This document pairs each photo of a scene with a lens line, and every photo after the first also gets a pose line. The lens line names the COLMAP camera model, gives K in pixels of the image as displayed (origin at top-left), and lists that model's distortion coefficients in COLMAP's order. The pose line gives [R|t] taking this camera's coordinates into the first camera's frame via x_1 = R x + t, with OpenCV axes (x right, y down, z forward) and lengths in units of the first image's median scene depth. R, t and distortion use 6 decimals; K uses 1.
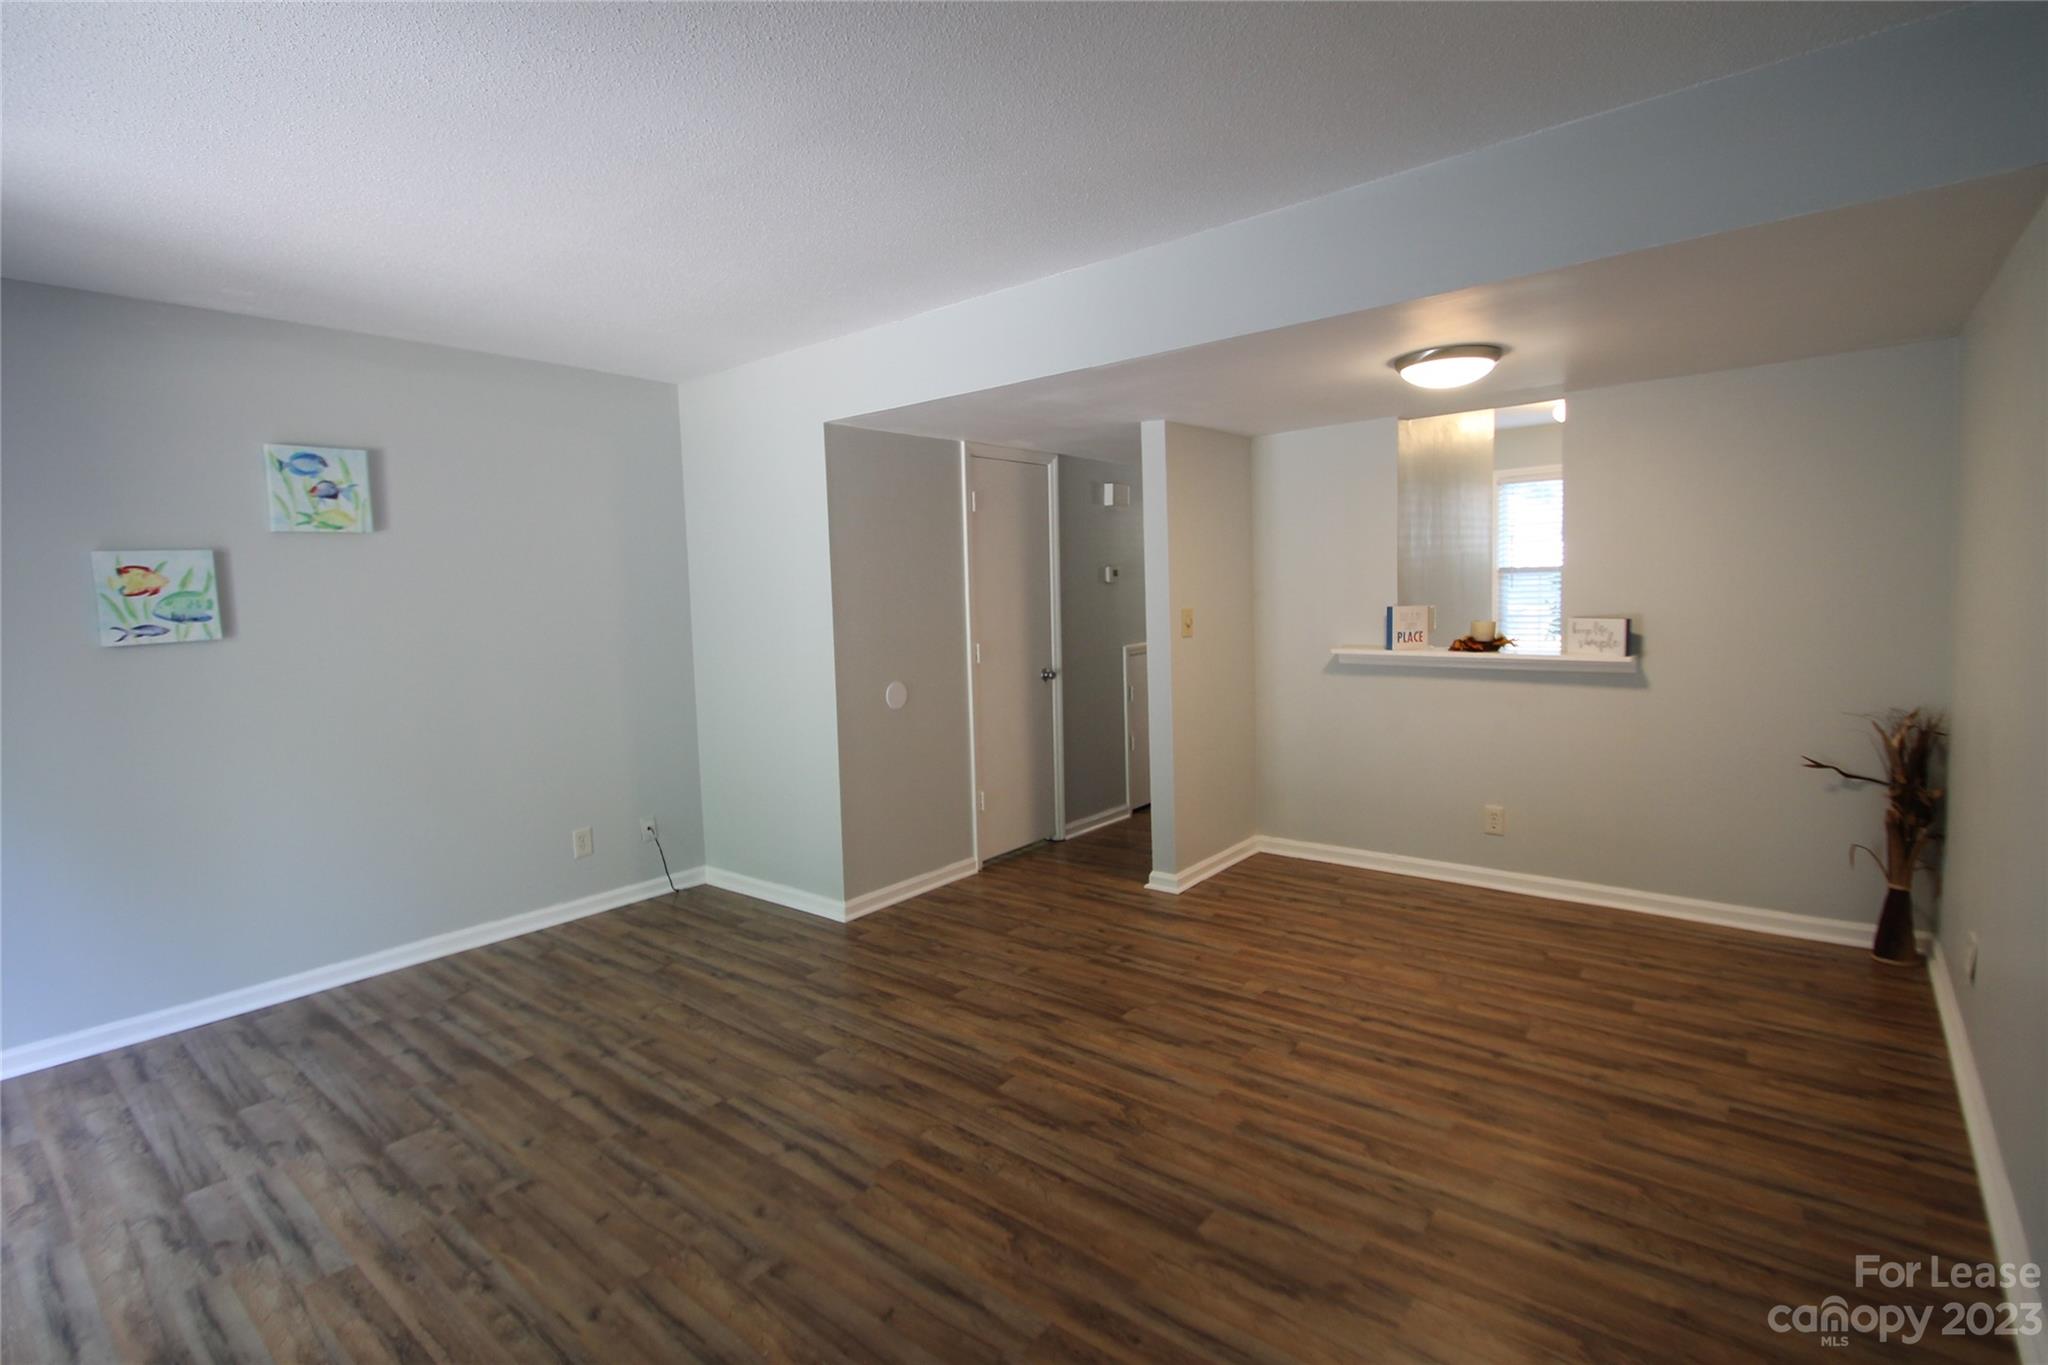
lens RADIAL K [[956.5, 0, 1015.6], [0, 956.5, 665.9], [0, 0, 1]] dist [0.009211, -0.014486]
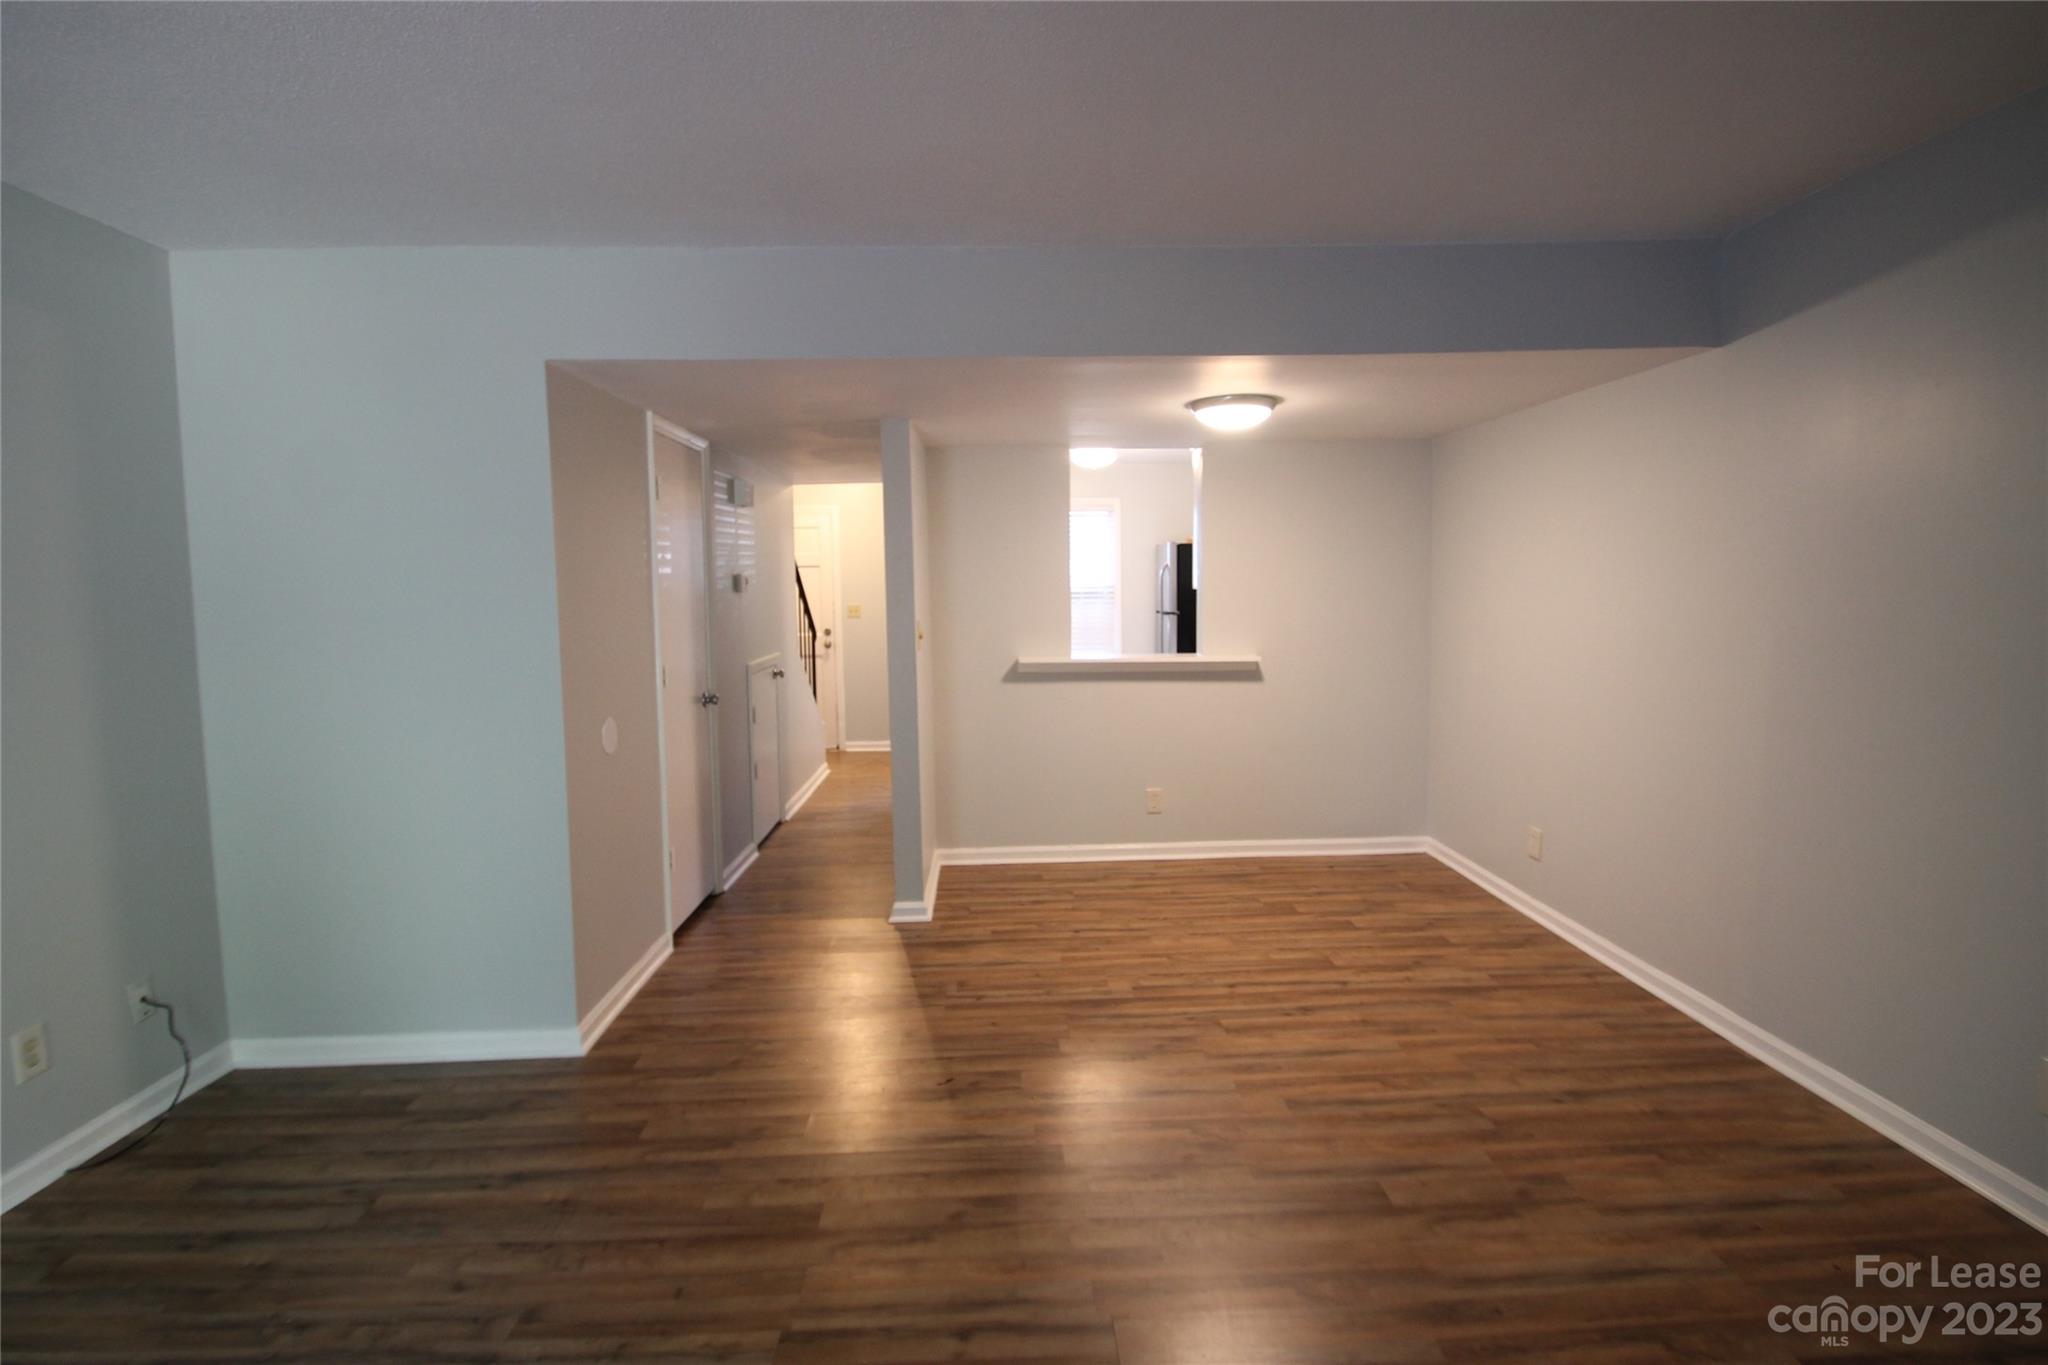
lens RADIAL K [[956.5, 0, 1026.4], [0, 956.5, 663.8], [0, 0, 1]] dist [0.009211, -0.014486]
pose [[0.749111, -0.032030, 0.661670, -0.605139], [0.044333, 0.999015, -0.001832, -0.016931], [-0.660960, 0.030706, 0.749793, 0.346825]]
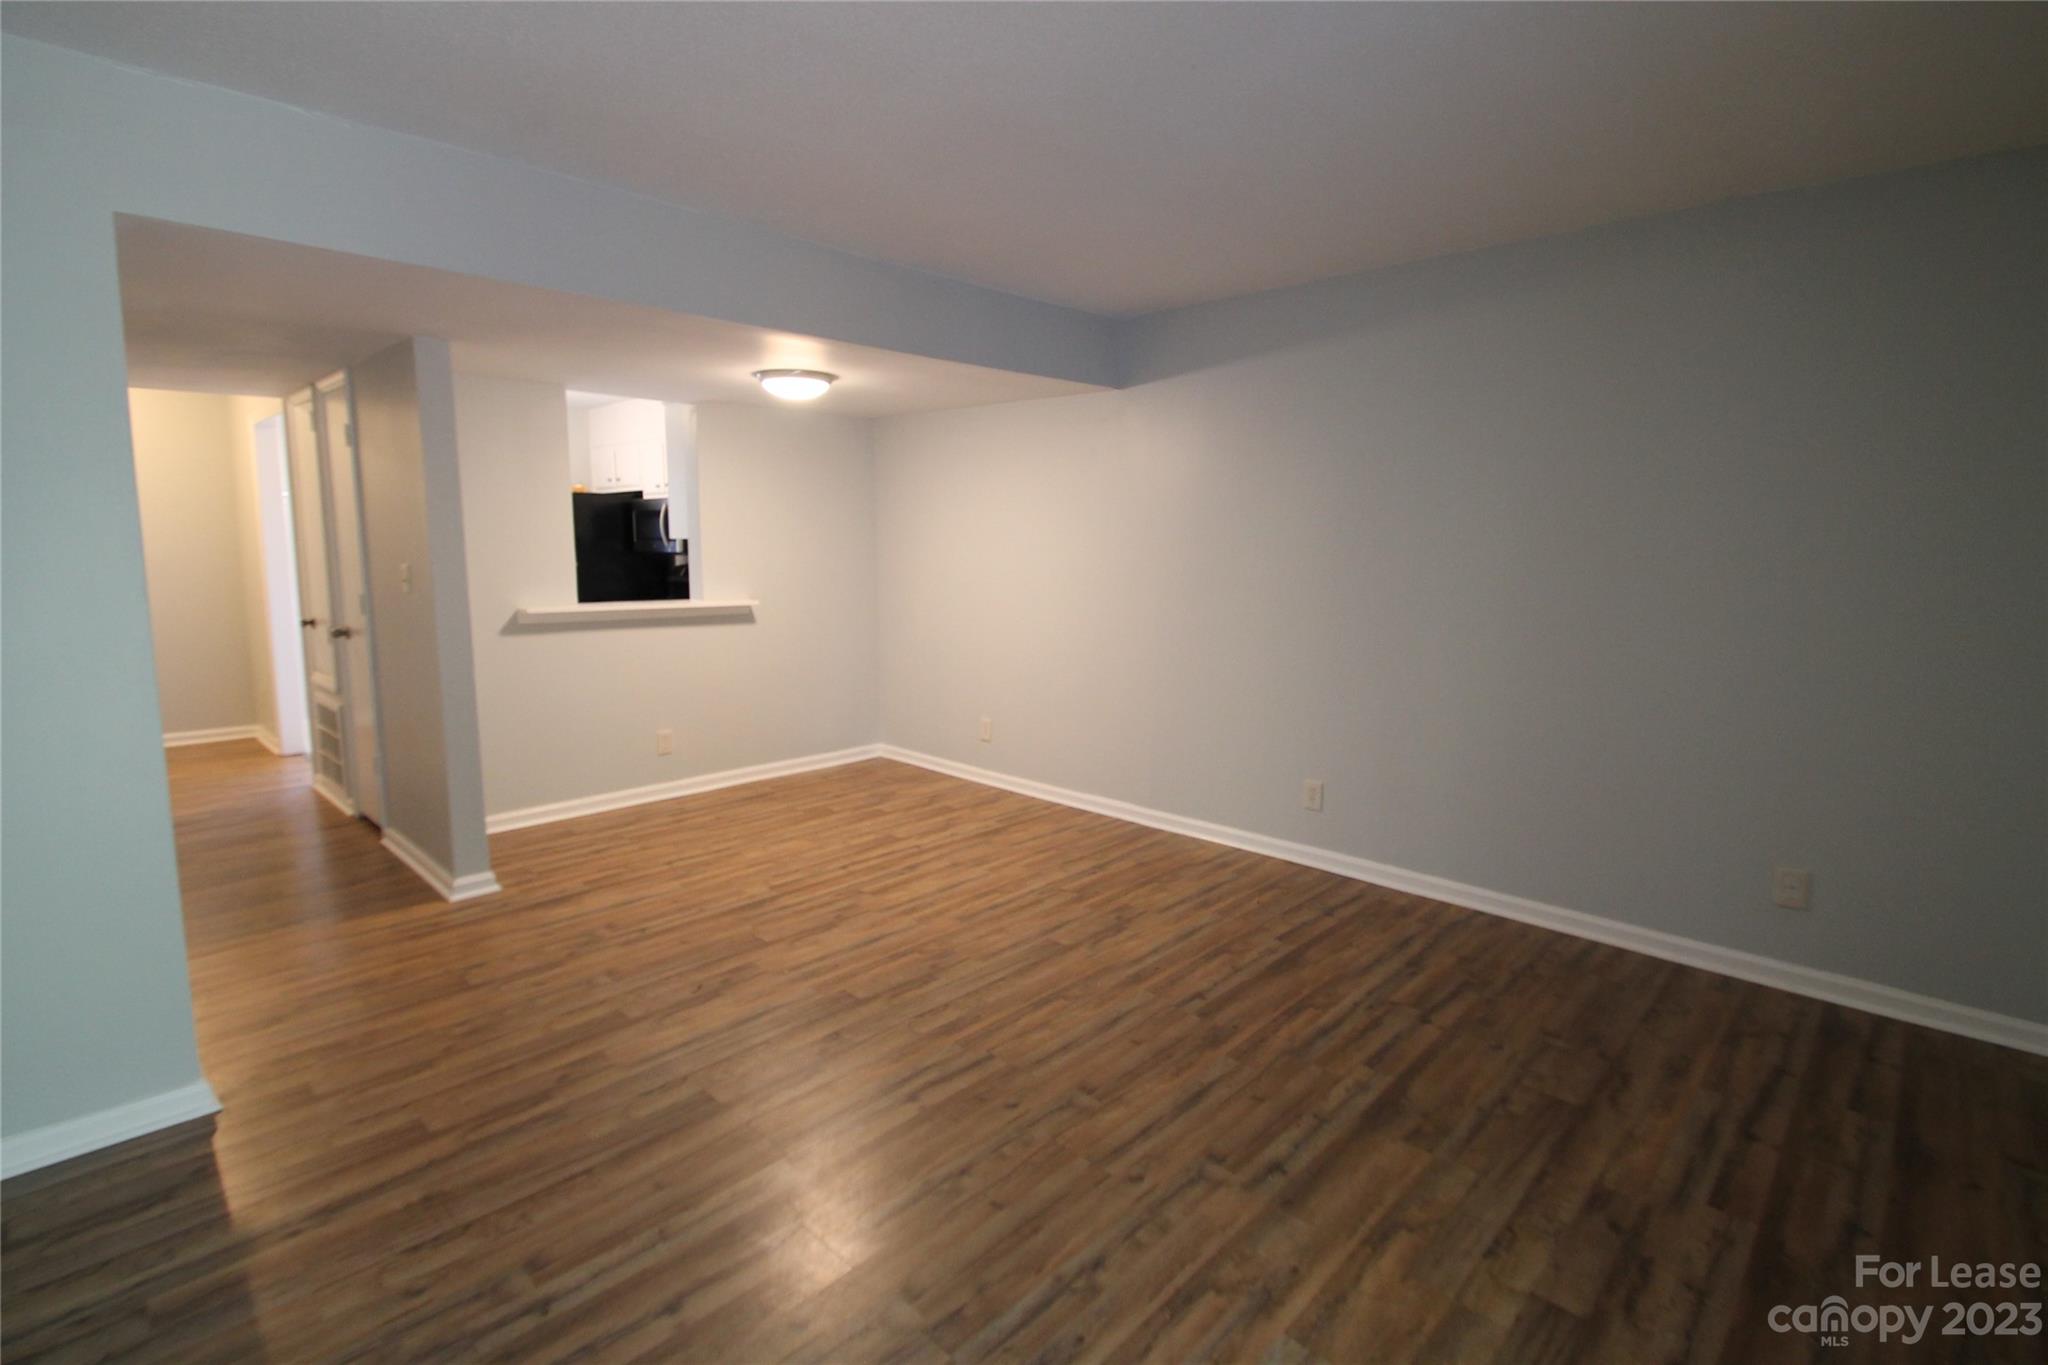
lens RADIAL K [[956.5, 0, 1020.2], [0, 956.5, 669.4], [0, 0, 1]] dist [0.009211, -0.014486]
pose [[0.078697, -0.100646, 0.991805, -1.041187], [0.072663, 0.992823, 0.094983, -0.022740], [-0.994247, 0.064593, 0.085445, 0.691524]]
